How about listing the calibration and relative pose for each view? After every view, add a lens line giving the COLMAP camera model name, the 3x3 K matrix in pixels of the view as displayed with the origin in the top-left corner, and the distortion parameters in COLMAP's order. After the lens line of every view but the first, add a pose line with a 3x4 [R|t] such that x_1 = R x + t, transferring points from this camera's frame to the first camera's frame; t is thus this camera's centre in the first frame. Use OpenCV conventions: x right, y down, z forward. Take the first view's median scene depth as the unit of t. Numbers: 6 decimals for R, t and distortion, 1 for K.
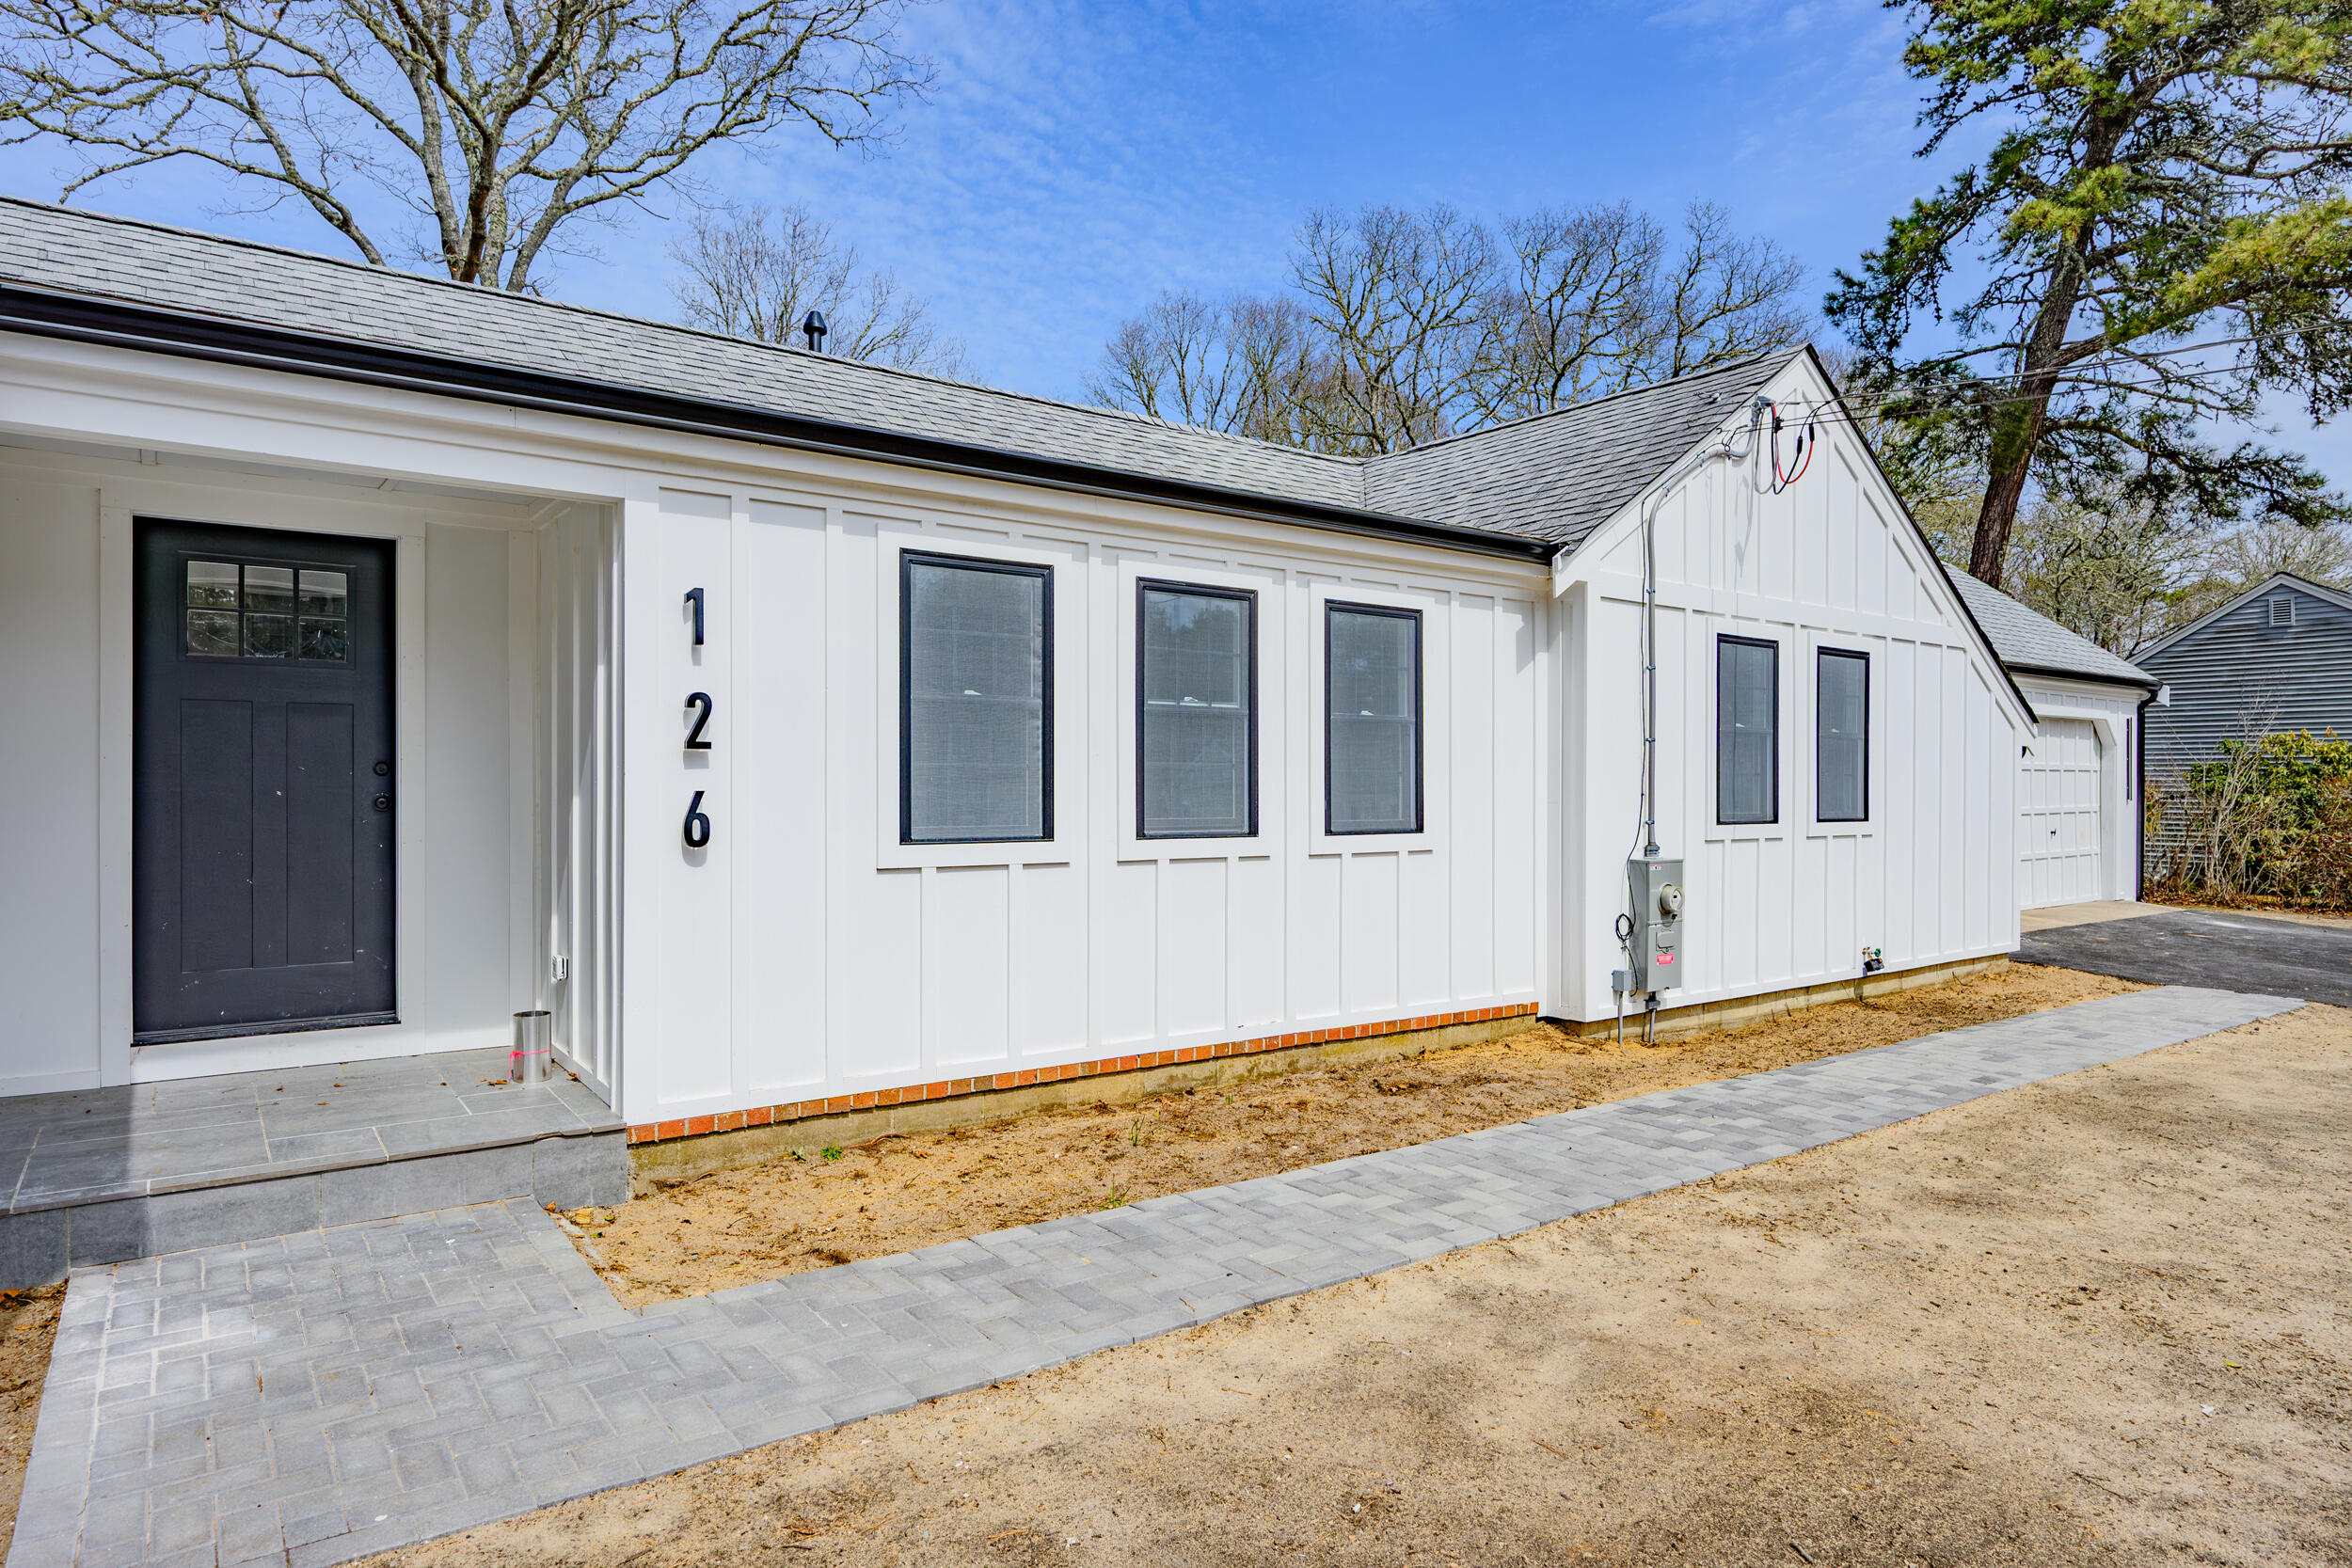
lens RADIAL K [[1378.8, 0, 1176.0], [0, 1378.8, 784.0], [0, 0, 1]] dist [-0.000673, -0.000236]
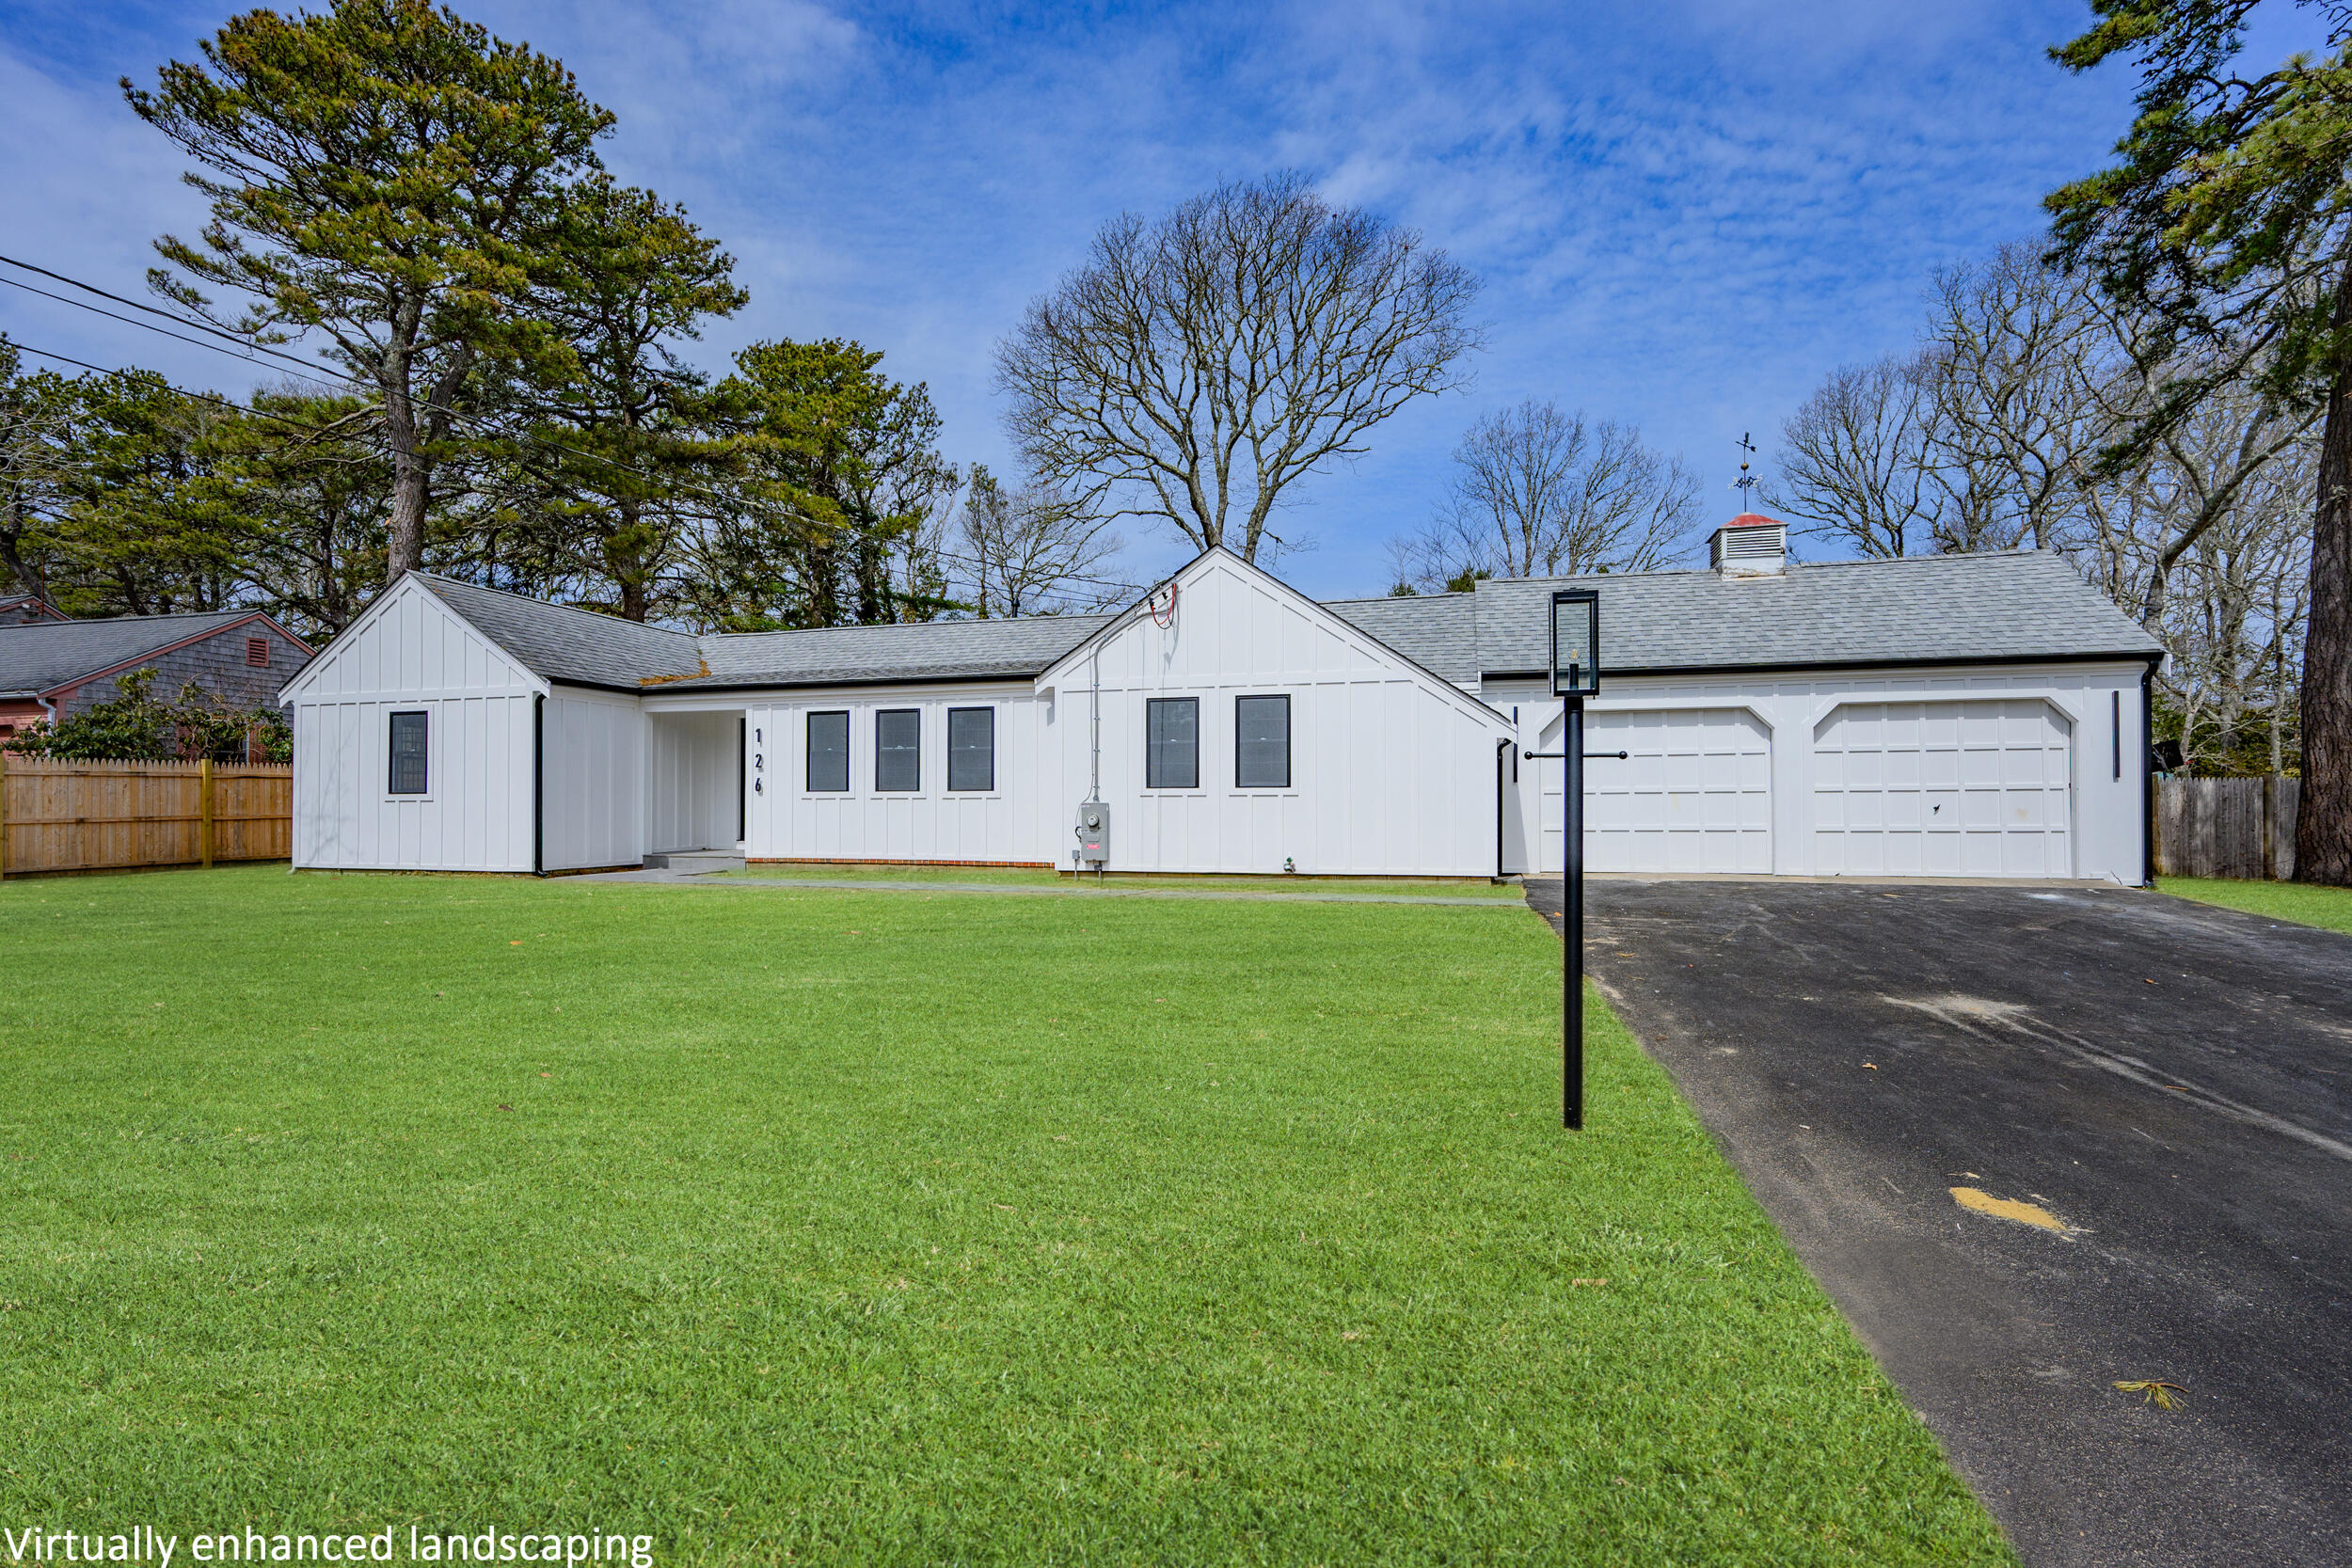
lens RADIAL K [[1079.9, 0, 1168.1], [0, 1079.9, 817.0], [0, 0, 1]] dist [-0.001270, -0.000291]
pose [[0.608703, 0.000270, -0.793398, 1.980669], [0.003068, 0.999992, 0.002694, 0.079317], [0.793392, -0.004074, 0.608698, 0.010889]]
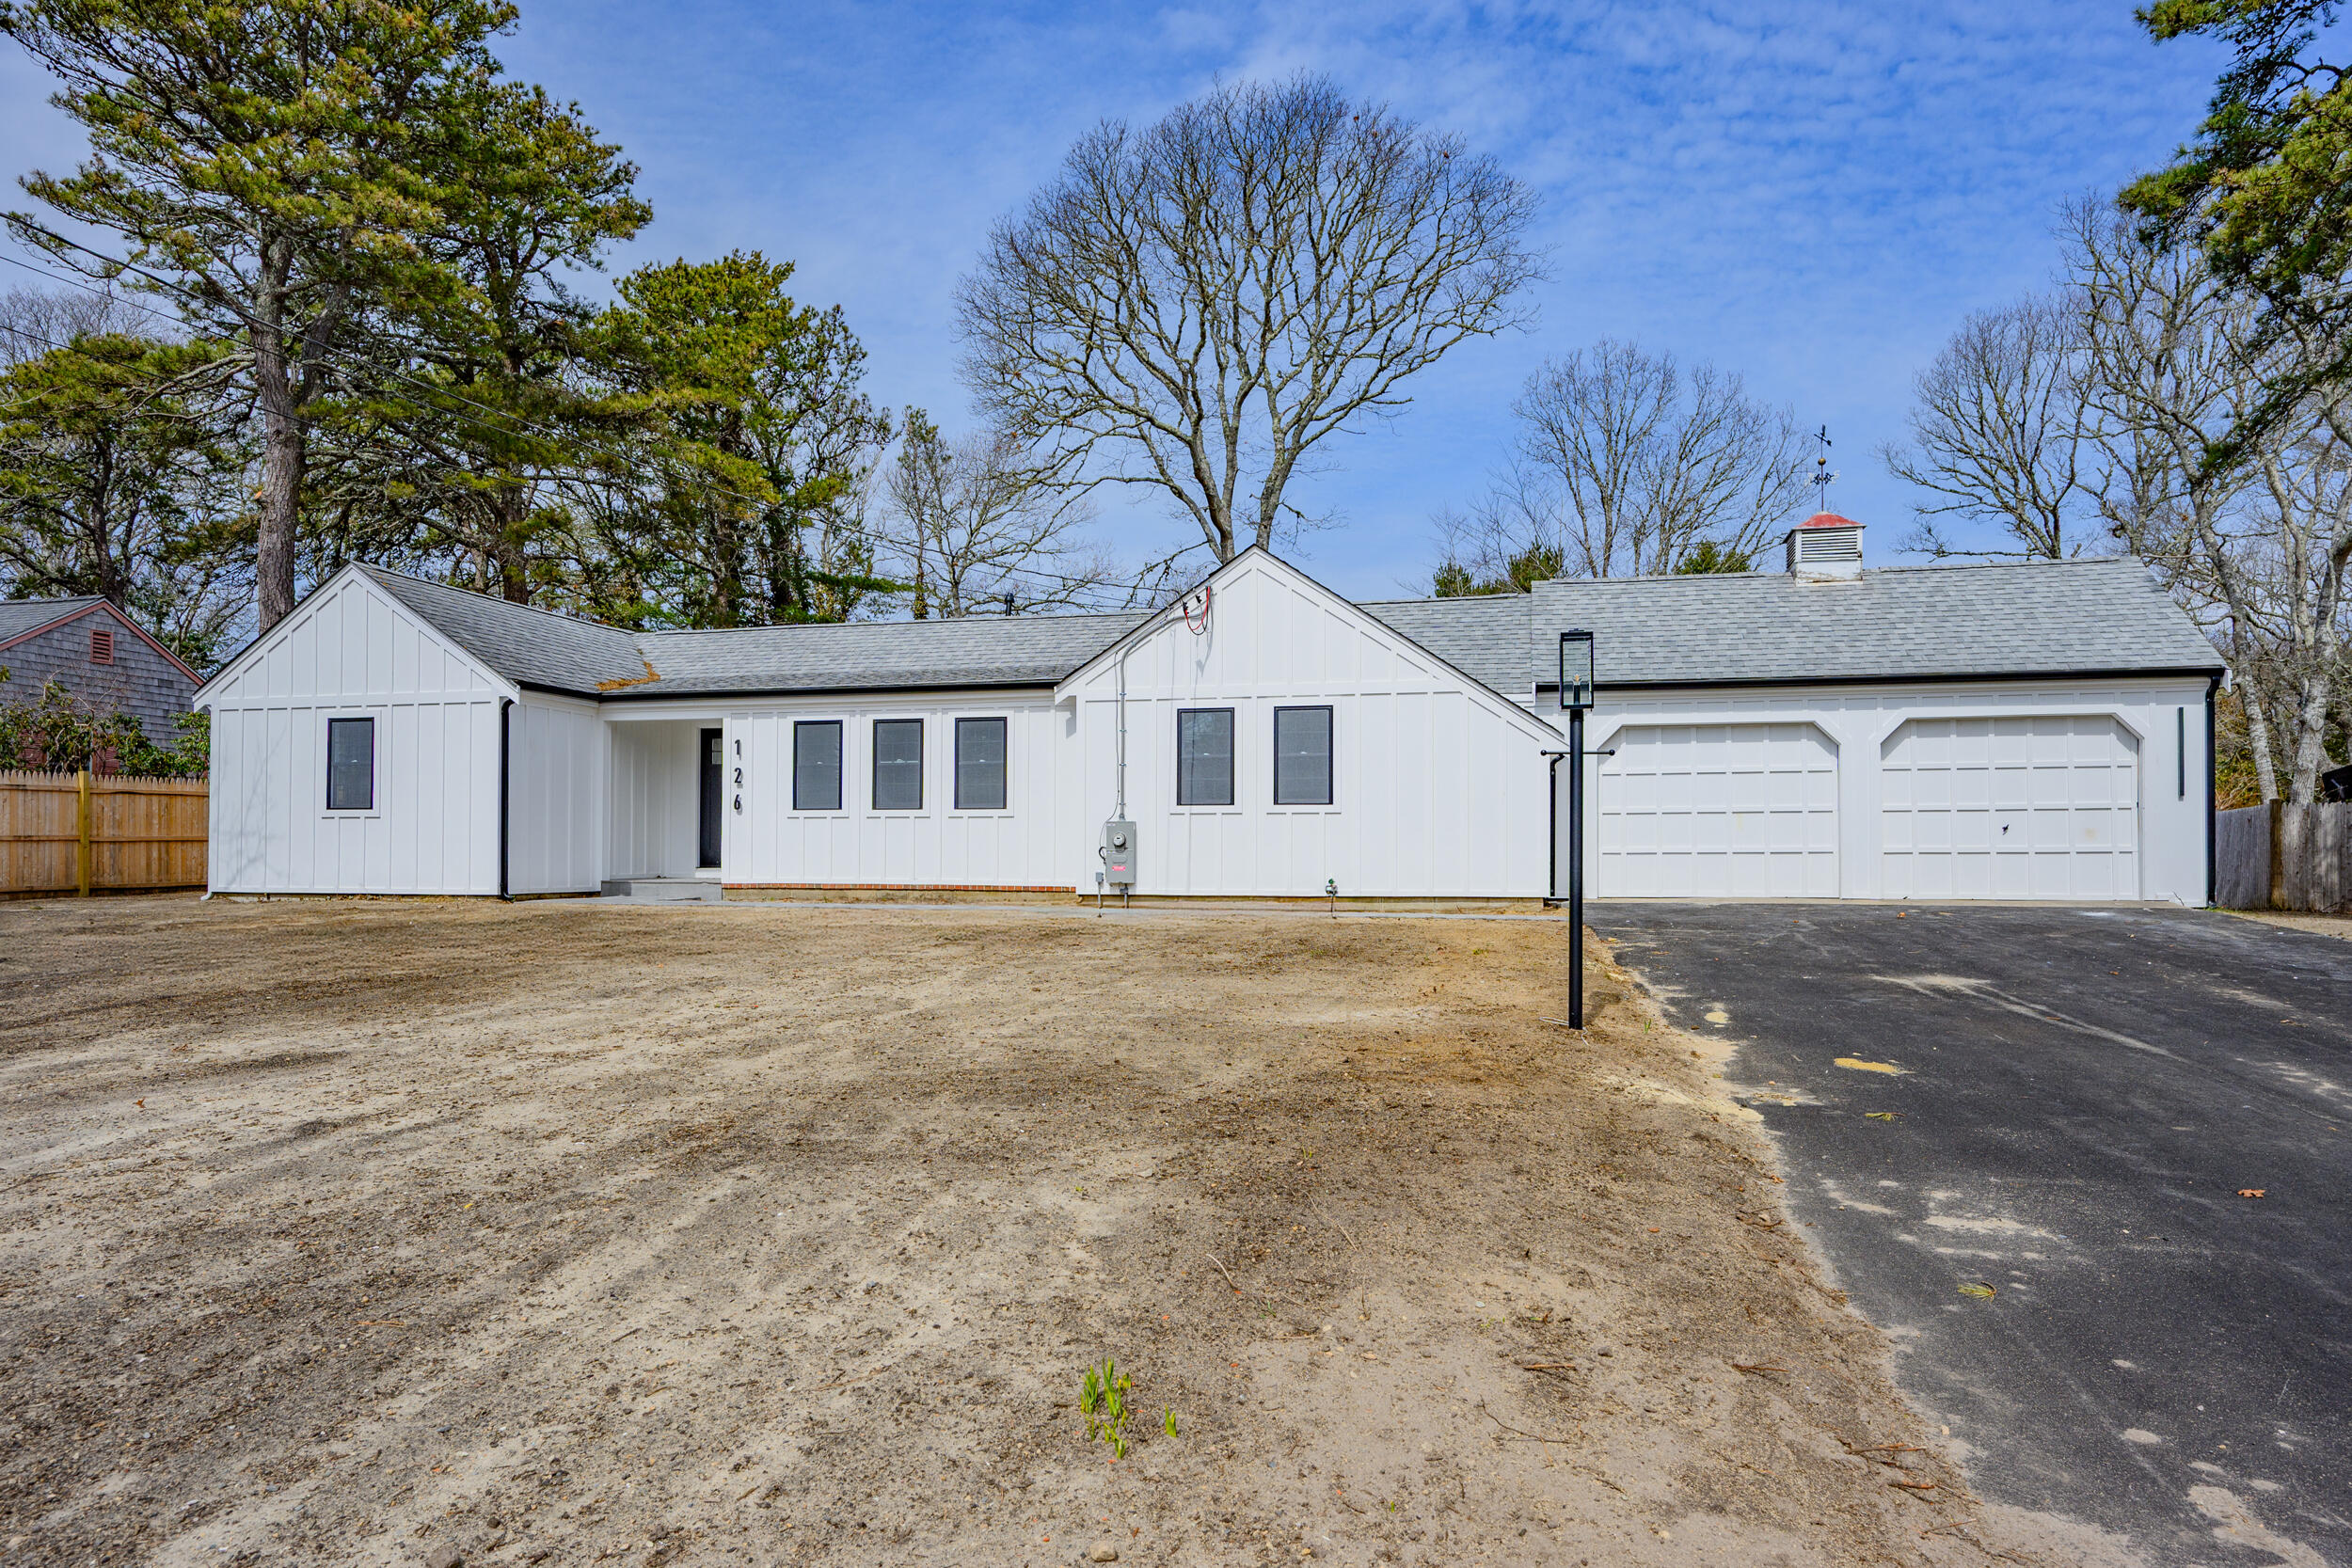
lens RADIAL K [[1466.8, 0, 1182.1], [0, 1466.8, 835.2], [0, 0, 1]] dist [0.001367, 0.000955]
pose [[0.633896, -0.016215, -0.773248, 2.307374], [-0.000067, 0.999779, -0.021021, 0.132788], [0.773418, 0.013377, 0.633755, -0.374535]]
